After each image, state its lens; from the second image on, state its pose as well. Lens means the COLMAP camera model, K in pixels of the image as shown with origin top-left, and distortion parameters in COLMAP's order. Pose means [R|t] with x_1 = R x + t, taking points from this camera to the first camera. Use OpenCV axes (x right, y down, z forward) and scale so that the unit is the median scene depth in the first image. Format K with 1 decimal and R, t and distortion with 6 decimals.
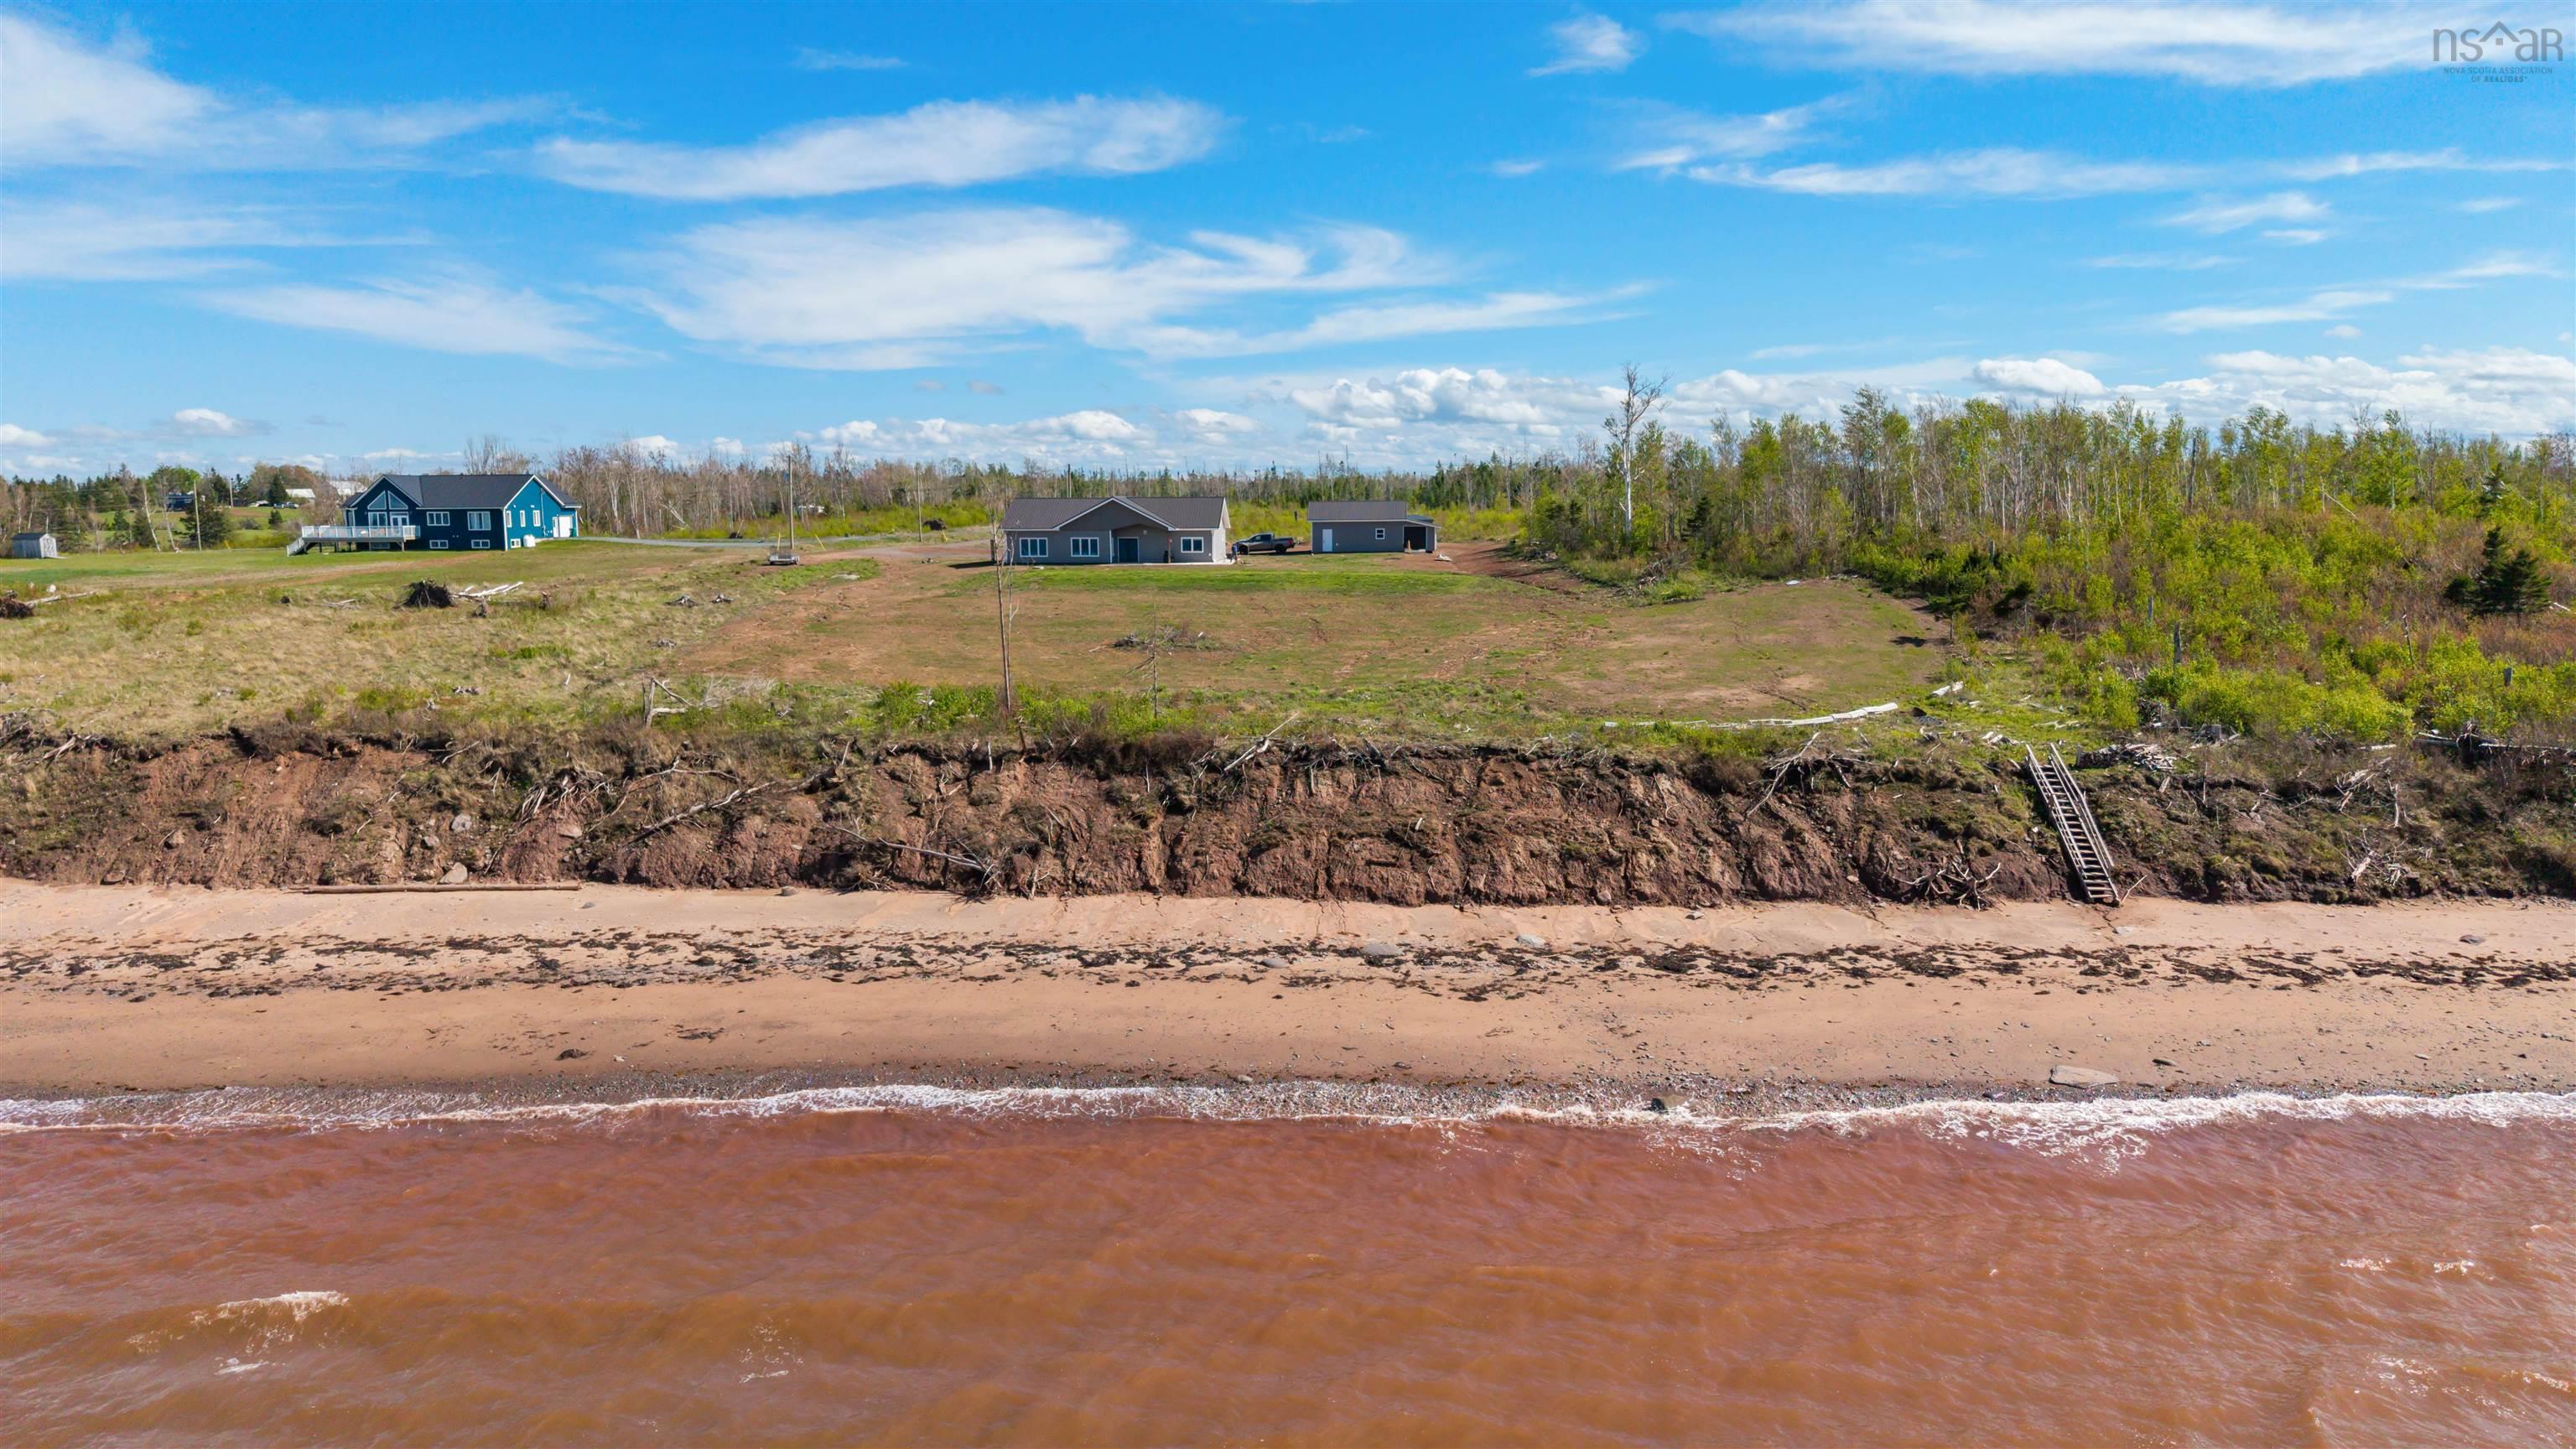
lens RADIAL K [[1730.7, 0, 1296.6], [0, 1730.7, 732.9], [0, 0, 1]] dist [0.029610, -0.024161]
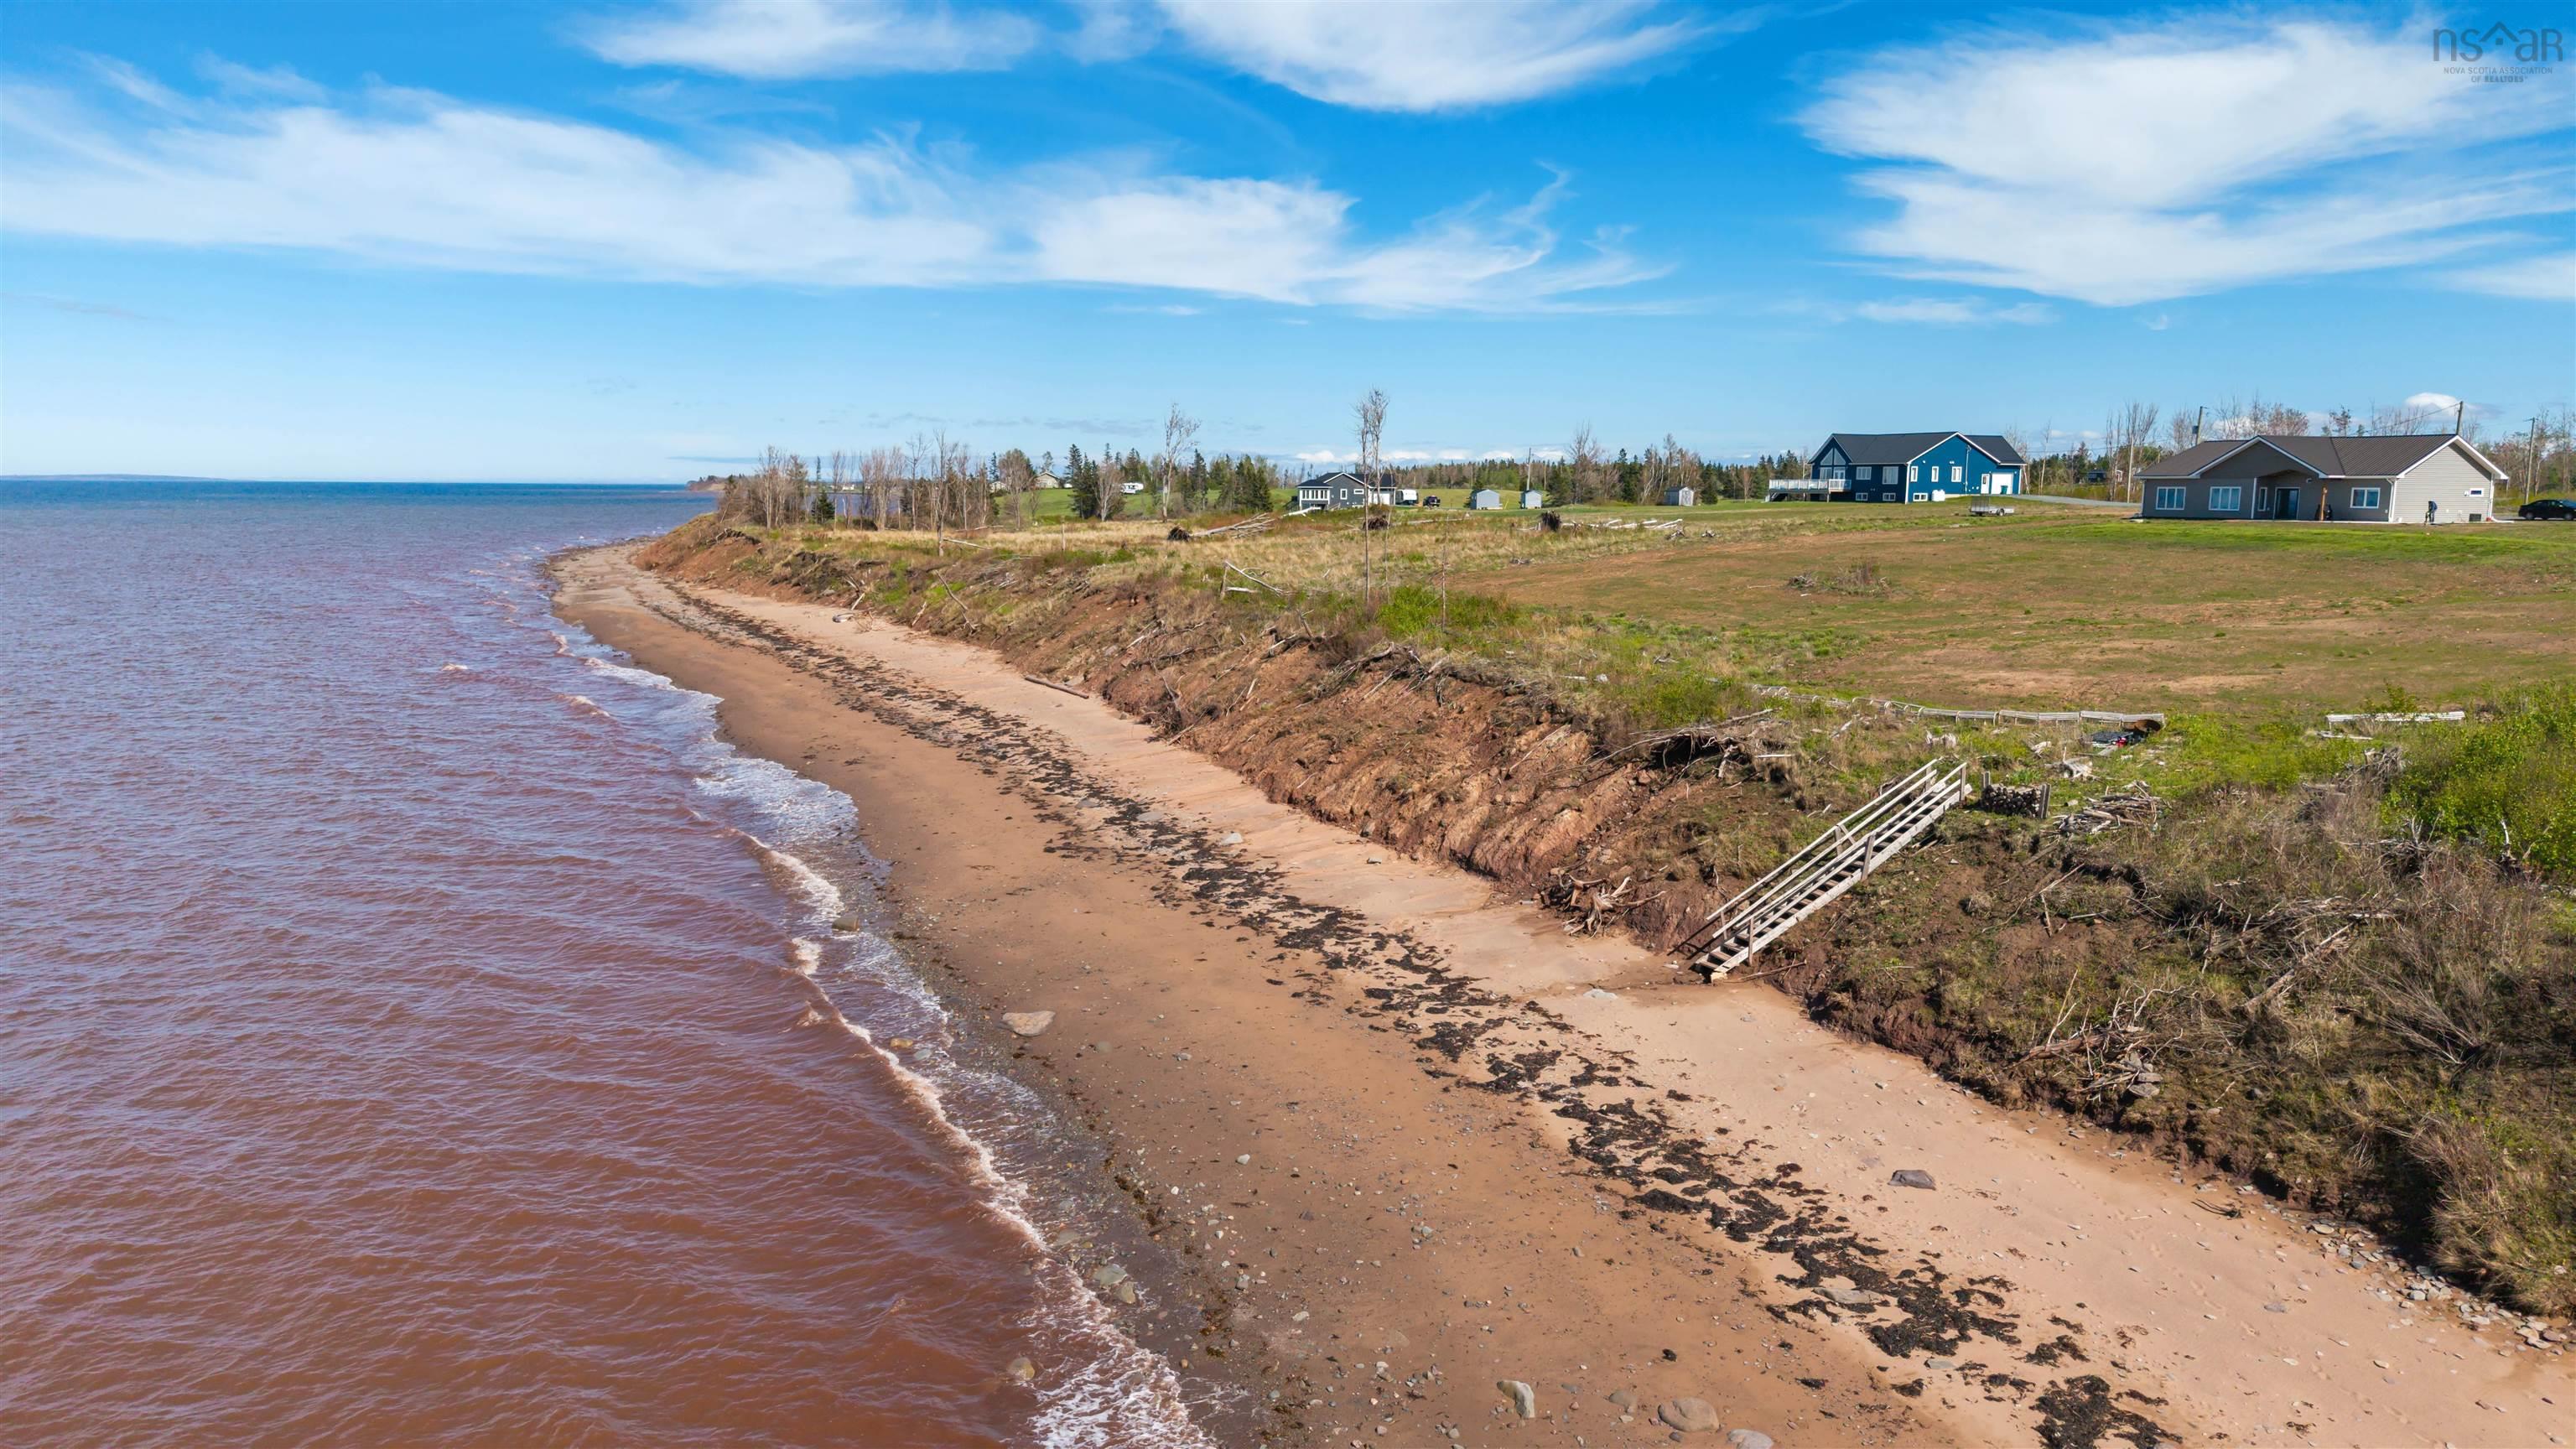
lens RADIAL K [[1730.7, 0, 1255.8], [0, 1730.7, 781.9], [0, 0, 1]] dist [0.029610, -0.024161]
pose [[0.415153, 0.163069, -0.895018, 0.335750], [-0.132717, 0.984135, 0.117746, -0.010139], [0.900019, 0.069901, 0.430209, 0.194157]]
